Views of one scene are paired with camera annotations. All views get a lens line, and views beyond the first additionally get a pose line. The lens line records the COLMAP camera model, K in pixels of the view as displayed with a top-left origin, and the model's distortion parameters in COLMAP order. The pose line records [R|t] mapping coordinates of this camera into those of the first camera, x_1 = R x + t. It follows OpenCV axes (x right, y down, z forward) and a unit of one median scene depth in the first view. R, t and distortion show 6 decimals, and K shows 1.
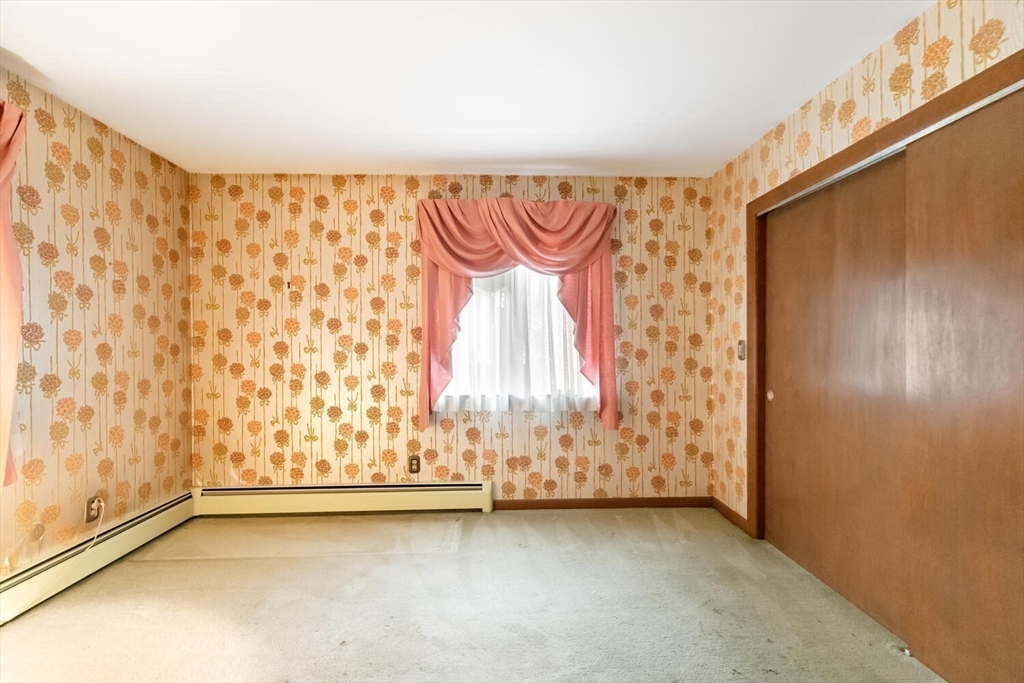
lens RADIAL K [[471.7, 0, 510.0], [0, 471.7, 349.4], [0, 0, 1]] dist [0.009702, -0.000983]
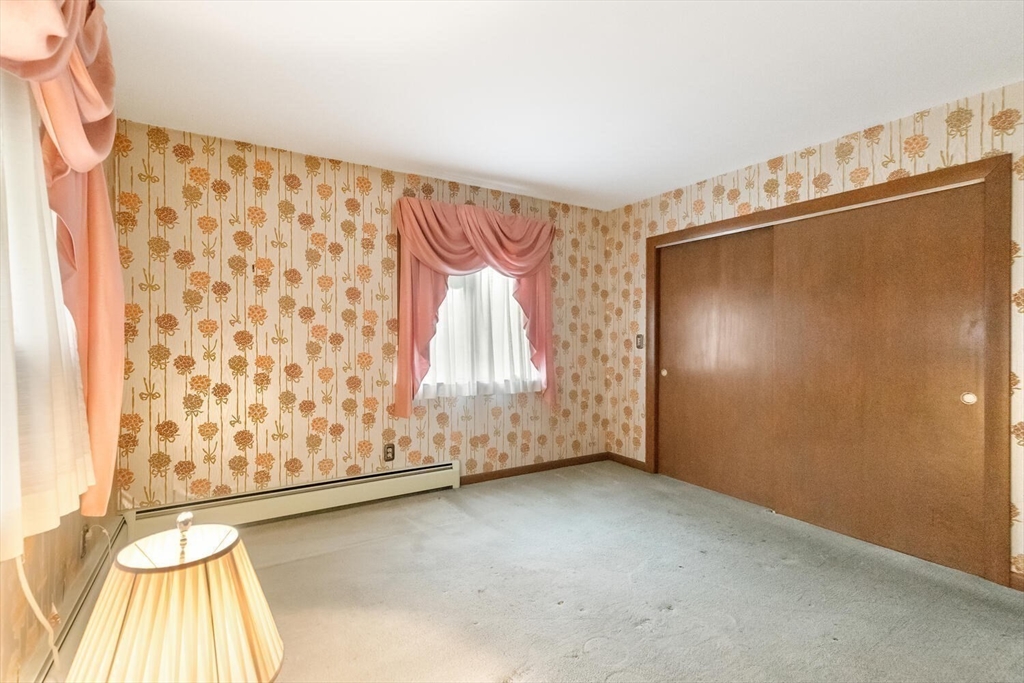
lens RADIAL K [[471.7, 0, 521.7], [0, 471.7, 342.9], [0, 0, 1]] dist [0.009702, -0.000983]
pose [[0.867773, 0.000947, 0.496959, -0.471760], [-0.001975, 0.999997, 0.001544, 0.003574], [-0.496956, -0.002321, 0.867772, -0.033283]]
